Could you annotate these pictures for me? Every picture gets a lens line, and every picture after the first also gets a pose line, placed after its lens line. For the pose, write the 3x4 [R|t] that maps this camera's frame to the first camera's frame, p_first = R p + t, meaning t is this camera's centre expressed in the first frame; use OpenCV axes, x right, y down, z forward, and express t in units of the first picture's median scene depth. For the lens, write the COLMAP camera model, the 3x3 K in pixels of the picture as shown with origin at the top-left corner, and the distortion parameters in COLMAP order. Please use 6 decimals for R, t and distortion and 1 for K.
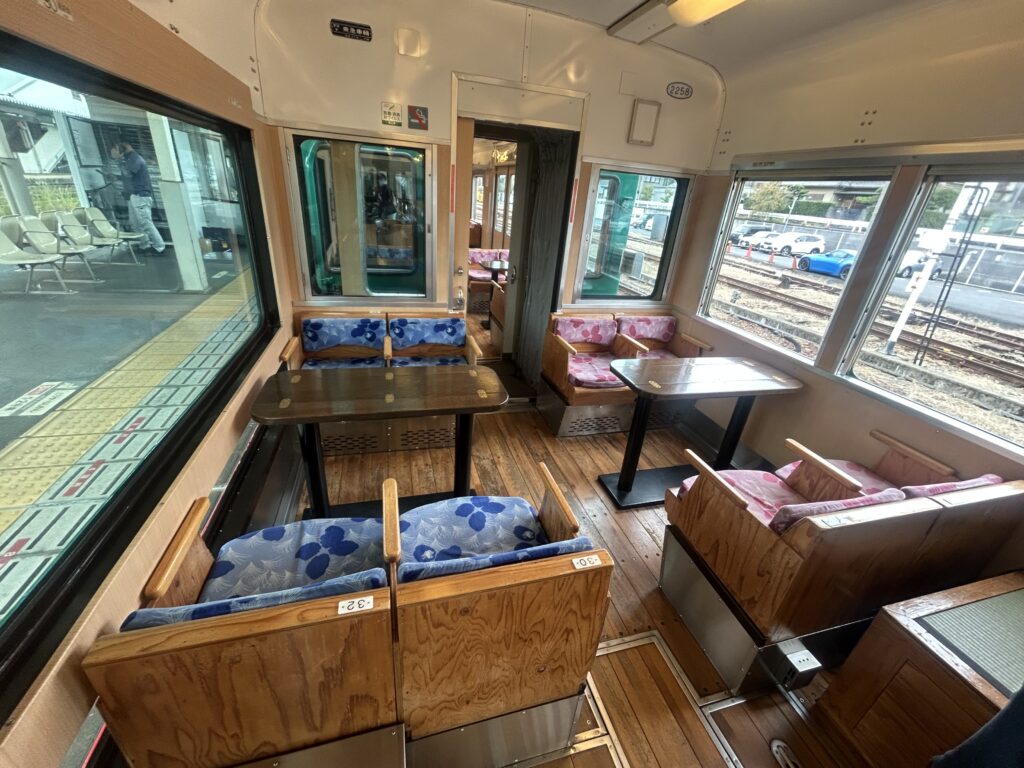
lens RADIAL K [[414.2, 0, 512.0], [0, 414.2, 384.0], [0, 0, 1]] dist [-0.001323, -0.000172]
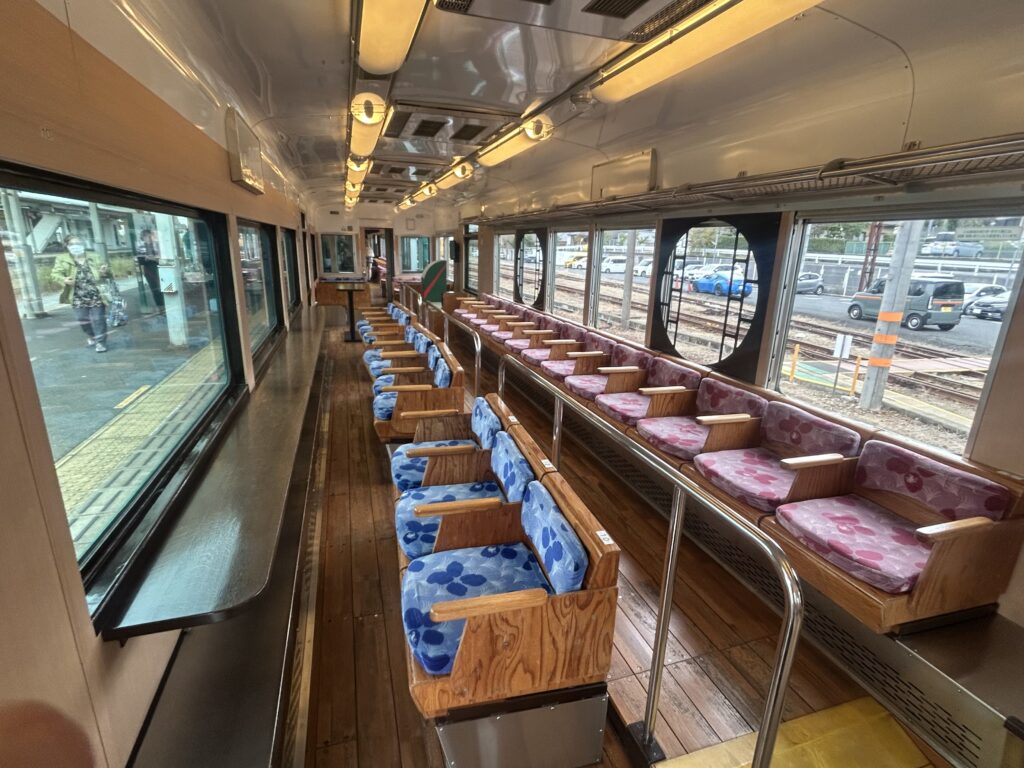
lens RADIAL K [[490.9, 0, 512.0], [0, 490.9, 384.0], [0, 0, 1]] dist [-0.000107, 0.000279]
pose [[0.997207, -0.068928, 0.028761, 0.105792], [0.072688, 0.984178, -0.161588, 0.167617], [-0.017168, 0.163227, 0.986439, -0.336387]]
